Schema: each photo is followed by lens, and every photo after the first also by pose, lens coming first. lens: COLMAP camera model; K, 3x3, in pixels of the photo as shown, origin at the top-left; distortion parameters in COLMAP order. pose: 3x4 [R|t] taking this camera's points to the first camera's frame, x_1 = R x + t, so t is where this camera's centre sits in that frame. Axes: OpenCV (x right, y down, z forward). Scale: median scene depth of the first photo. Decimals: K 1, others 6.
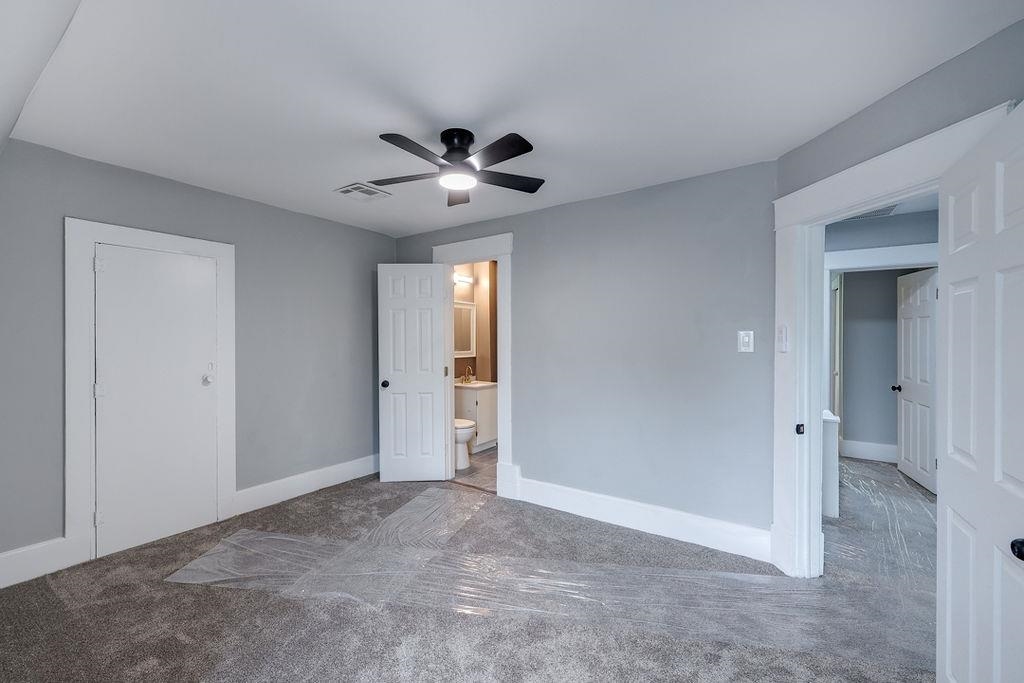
lens RADIAL K [[415.8, 0, 511.9], [0, 415.8, 341.1], [0, 0, 1]] dist [-0.001465, 0.000129]
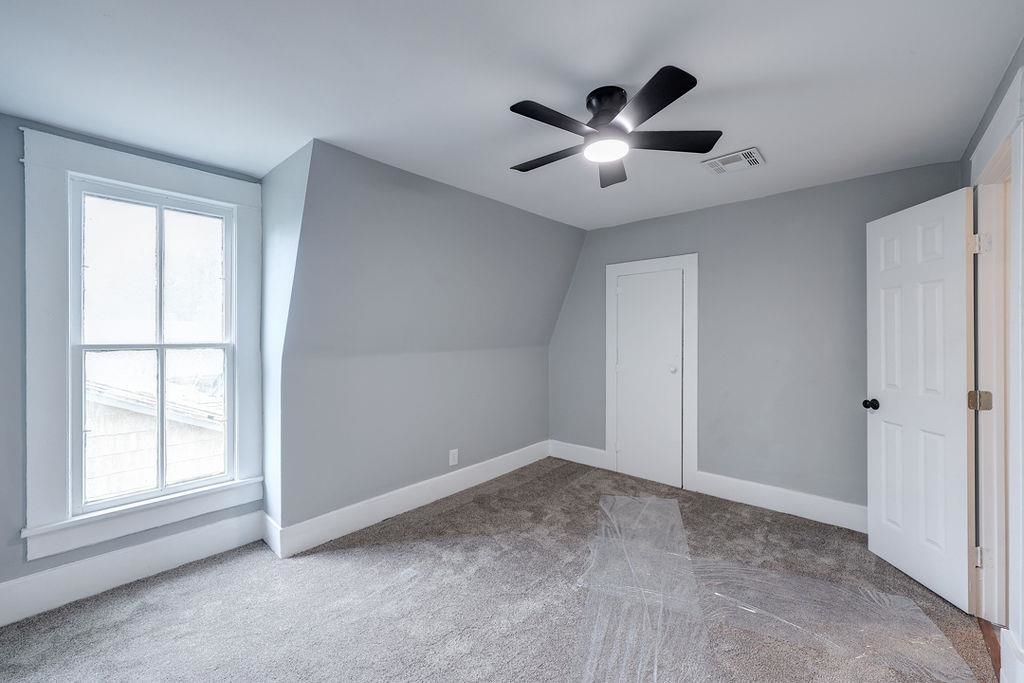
lens RADIAL K [[415.8, 0, 511.4], [0, 415.8, 338.1], [0, 0, 1]] dist [-0.001465, 0.000129]
pose [[-0.134667, 0.004299, -0.990882, 0.518899], [-0.005273, 0.999973, 0.005055, -0.001644], [0.990877, 0.005906, -0.134640, 0.643579]]
